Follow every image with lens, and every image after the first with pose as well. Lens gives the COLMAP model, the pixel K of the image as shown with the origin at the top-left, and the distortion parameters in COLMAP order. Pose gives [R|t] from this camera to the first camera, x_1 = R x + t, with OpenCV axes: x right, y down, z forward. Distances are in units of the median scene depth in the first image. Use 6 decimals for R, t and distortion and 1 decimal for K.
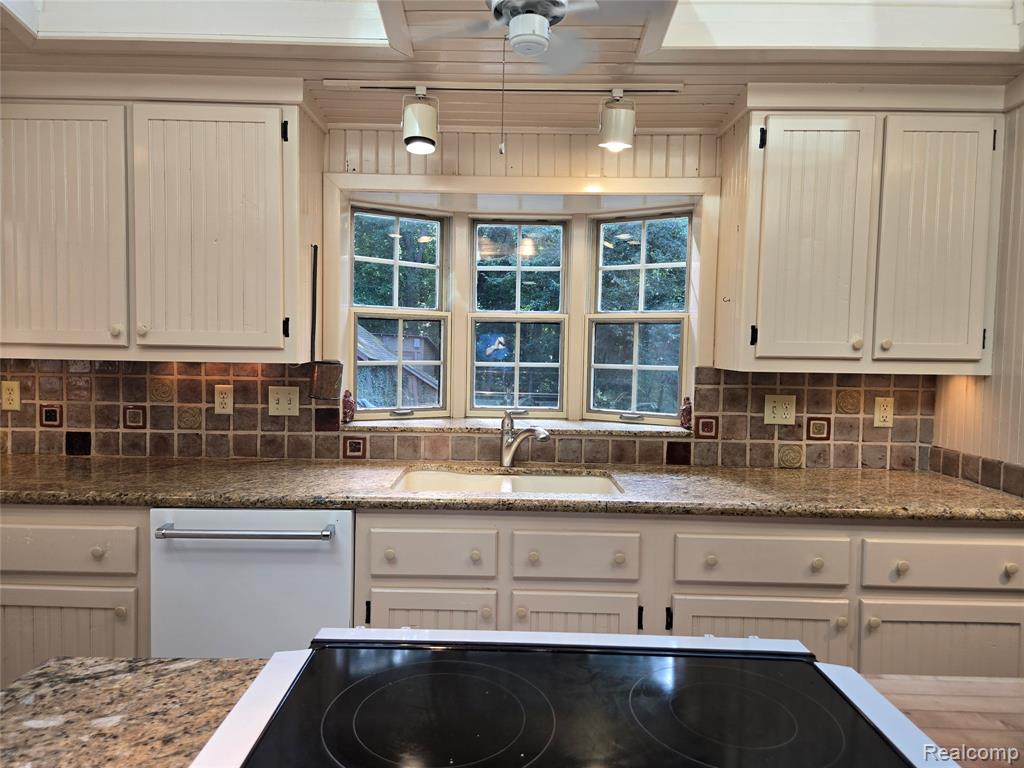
lens RADIAL K [[696.4, 0, 512.0], [0, 696.4, 384.0], [0, 0, 1]] dist [0.036196, -0.001157]
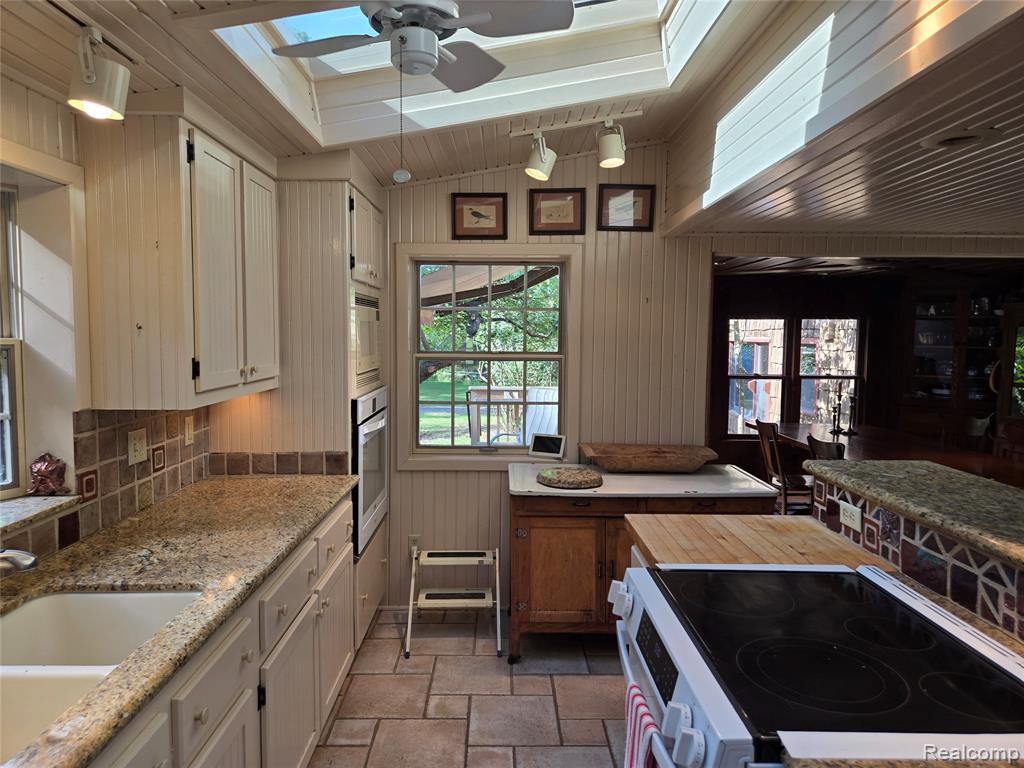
lens RADIAL K [[696.4, 0, 512.0], [0, 696.4, 384.0], [0, 0, 1]] dist [0.036196, -0.001157]
pose [[-0.029697, -0.095448, 0.994991, -0.516253], [0.044133, 0.994334, 0.096702, -0.108185], [-0.998584, 0.046784, -0.025317, 0.548240]]
